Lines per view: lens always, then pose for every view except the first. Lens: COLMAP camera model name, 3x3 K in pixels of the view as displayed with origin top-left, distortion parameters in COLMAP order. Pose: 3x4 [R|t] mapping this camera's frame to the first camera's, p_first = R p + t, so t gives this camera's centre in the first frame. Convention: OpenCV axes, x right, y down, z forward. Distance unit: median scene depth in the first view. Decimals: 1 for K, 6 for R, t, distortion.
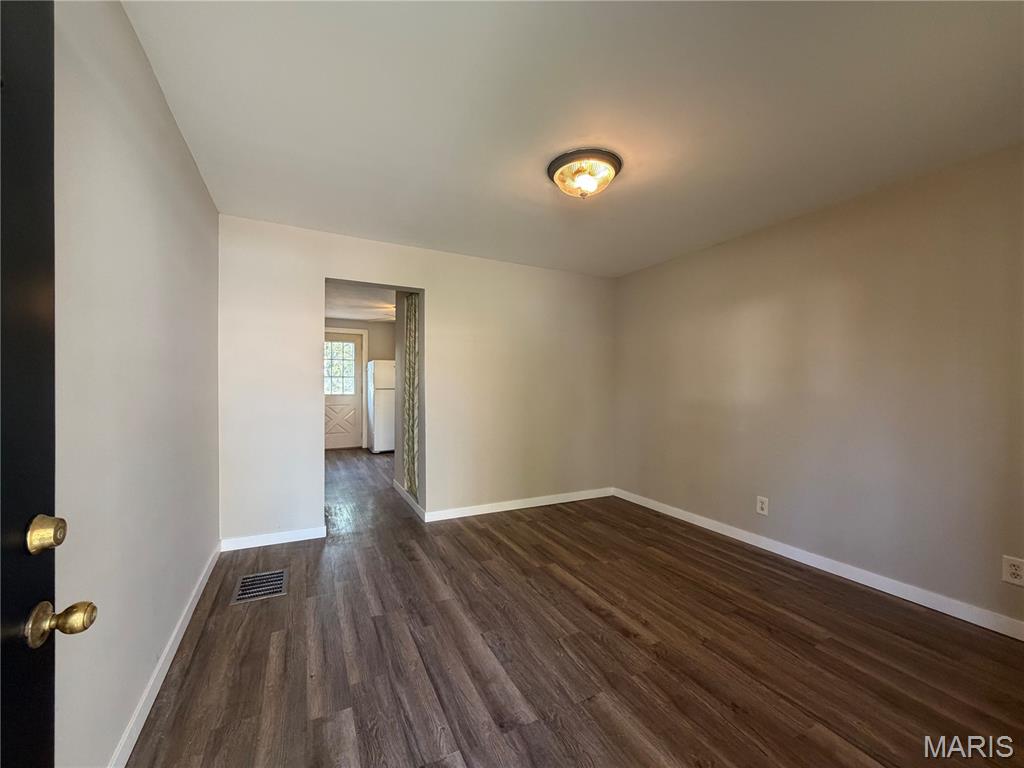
lens RADIAL K [[407.0, 0, 513.6], [0, 407.0, 385.1], [0, 0, 1]] dist [0.000995, 0.000109]
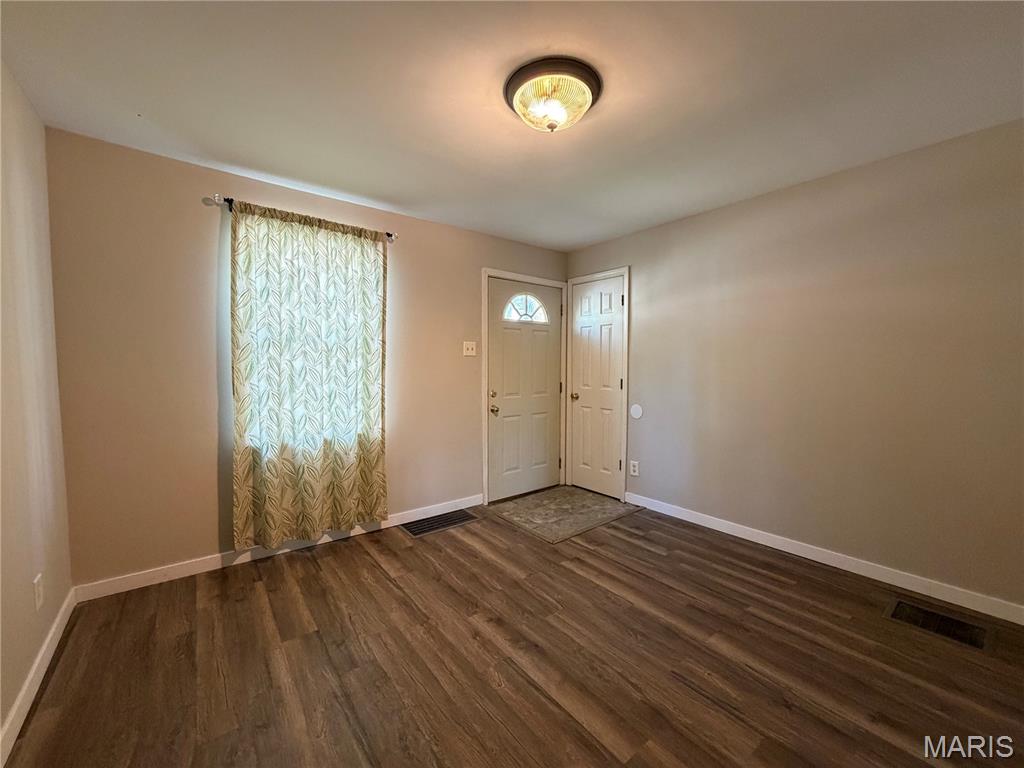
lens RADIAL K [[407.0, 0, 513.6], [0, 407.0, 385.1], [0, 0, 1]] dist [0.000995, 0.000109]
pose [[-0.982351, 0.002809, -0.187027, 0.432022], [-0.007673, 0.998441, 0.055294, -0.021105], [0.186891, 0.055753, -0.980797, 1.971457]]
